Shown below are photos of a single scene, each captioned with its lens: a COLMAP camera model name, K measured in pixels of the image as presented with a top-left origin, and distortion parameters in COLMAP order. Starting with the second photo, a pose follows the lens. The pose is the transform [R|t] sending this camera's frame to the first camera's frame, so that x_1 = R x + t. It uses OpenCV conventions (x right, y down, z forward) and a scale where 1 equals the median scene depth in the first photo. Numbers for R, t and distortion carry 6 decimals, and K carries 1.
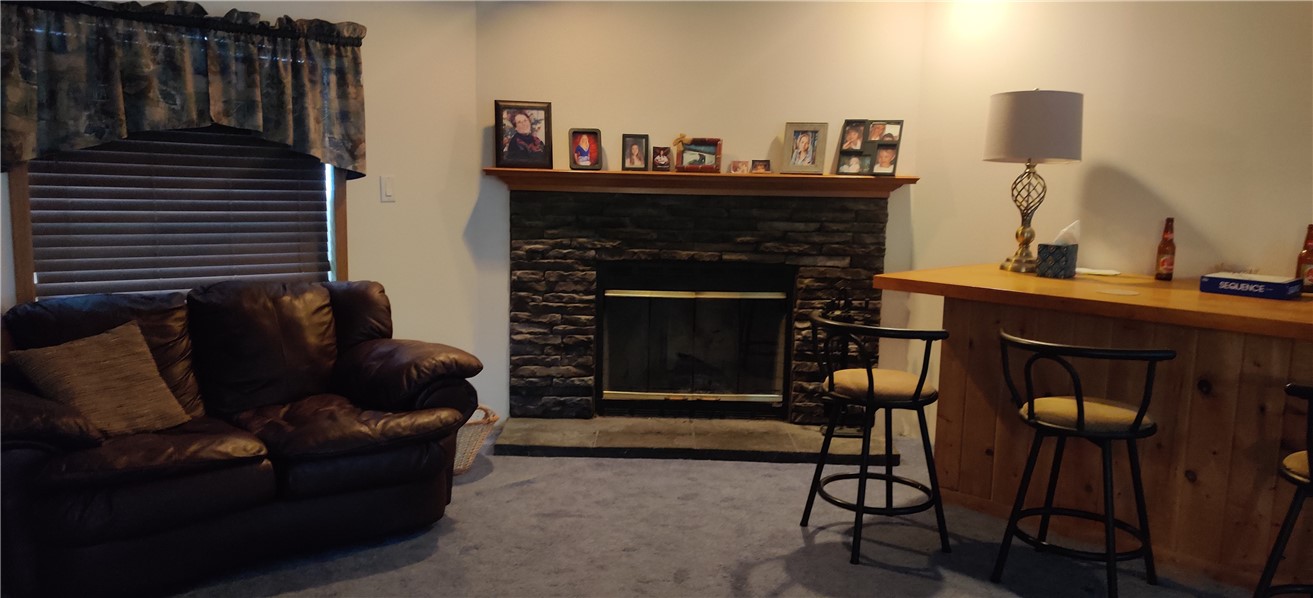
lens RADIAL K [[988.5, 0, 656.5], [0, 988.5, 299.0], [0, 0, 1]] dist [0.008223, 0.002009]
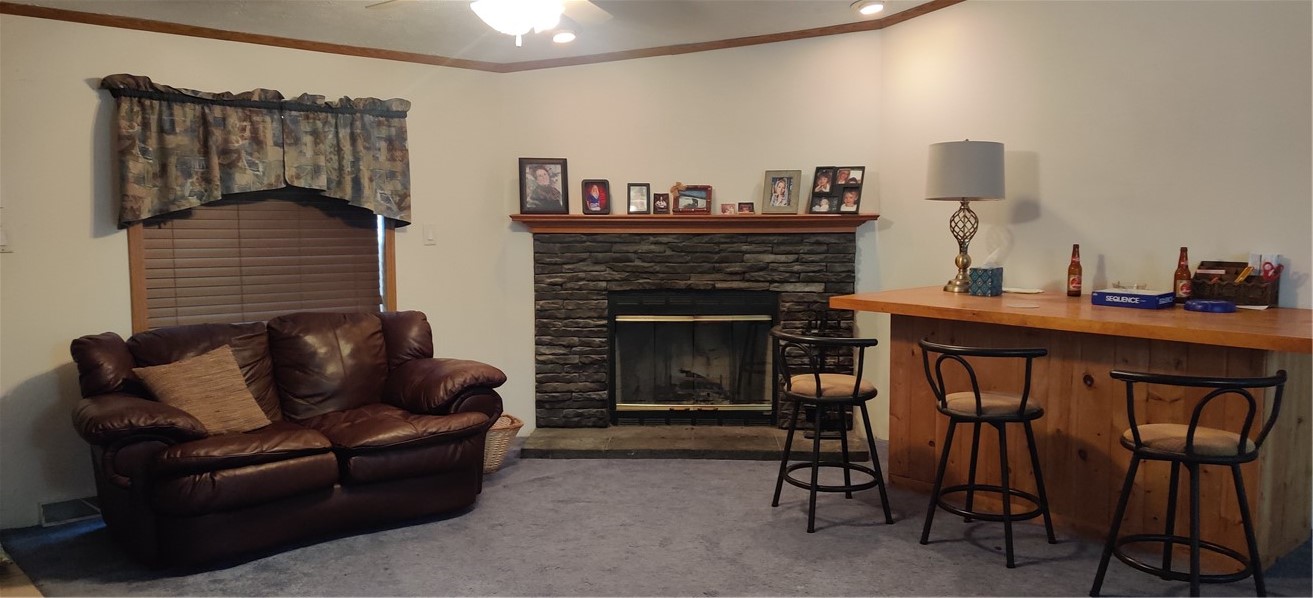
lens RADIAL K [[931.4, 0, 669.0], [0, 931.4, 277.1], [0, 0, 1]] dist [0.040570, -0.109795]
pose [[0.999599, -0.021139, -0.018822, 0.040091], [0.020034, 0.998167, -0.057101, 0.011368], [0.019995, 0.056701, 0.998191, -0.124709]]
